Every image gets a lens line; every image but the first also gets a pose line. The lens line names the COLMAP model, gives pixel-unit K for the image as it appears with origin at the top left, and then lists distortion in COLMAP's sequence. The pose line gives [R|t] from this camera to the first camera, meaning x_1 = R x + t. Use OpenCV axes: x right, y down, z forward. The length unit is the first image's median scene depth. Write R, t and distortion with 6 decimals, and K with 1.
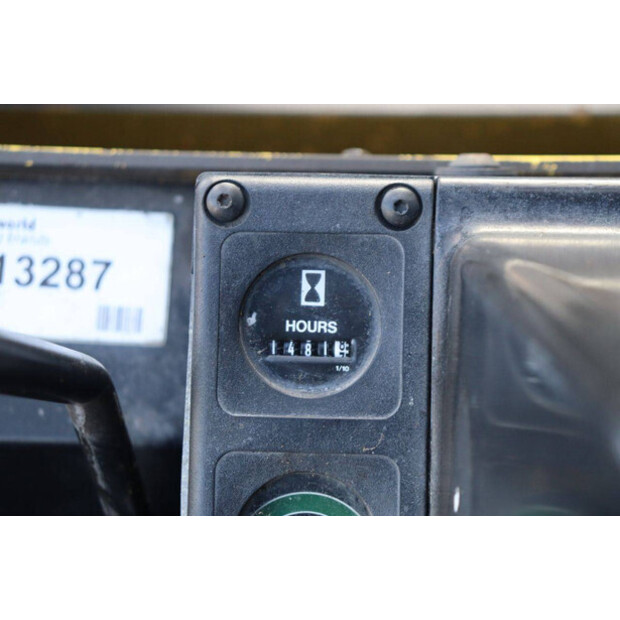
lens RADIAL K [[1473.4, 0, 310.0], [0, 1473.4, 310.0], [0, 0, 1]] dist [0.097158, 0.297320]
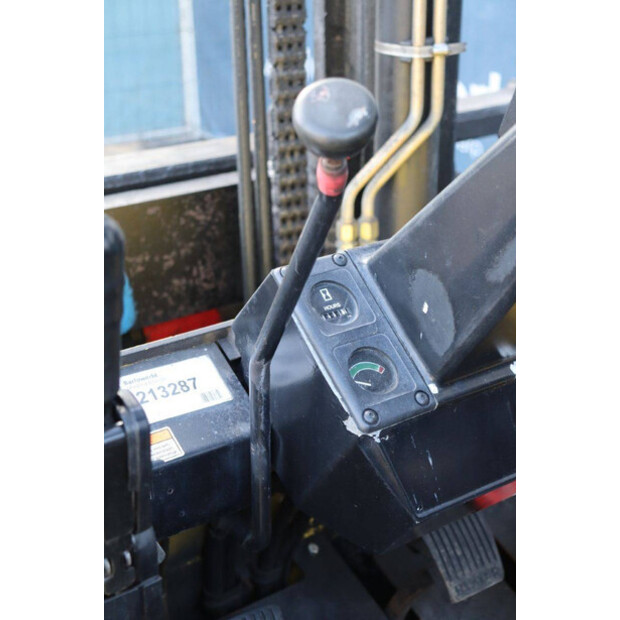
lens RADIAL K [[1032.4, 0, 310.0], [0, 1032.4, 310.0], [0, 0, 1]] dist [0.135569, -0.012959]
pose [[0.789012, -0.223844, 0.572148, -1.121806], [0.474375, 0.813756, -0.335811, 0.636158], [-0.390420, 0.536372, 0.748250, -0.391374]]
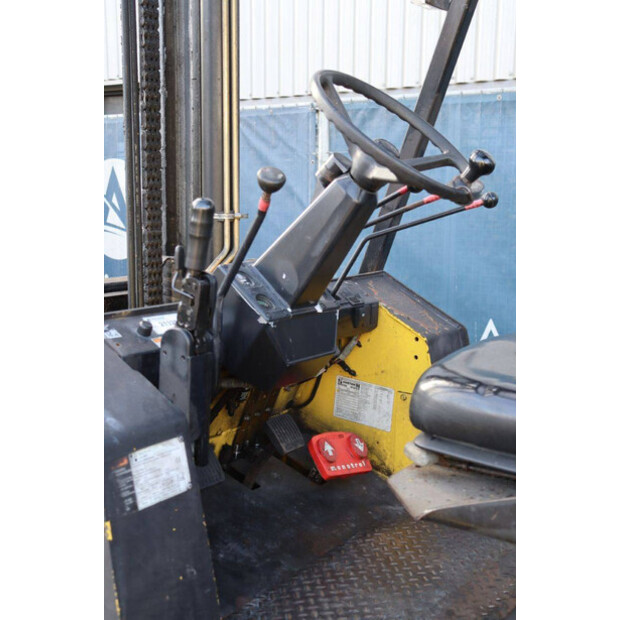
lens RADIAL K [[802.7, 0, 310.0], [0, 802.7, 310.0], [0, 0, 1]] dist [0.022928, 0.052227]
pose [[0.533239, -0.092894, 0.840849, -2.779011], [0.642351, 0.691253, -0.330991, 1.435418], [-0.550492, 0.716617, 0.428274, -0.543637]]
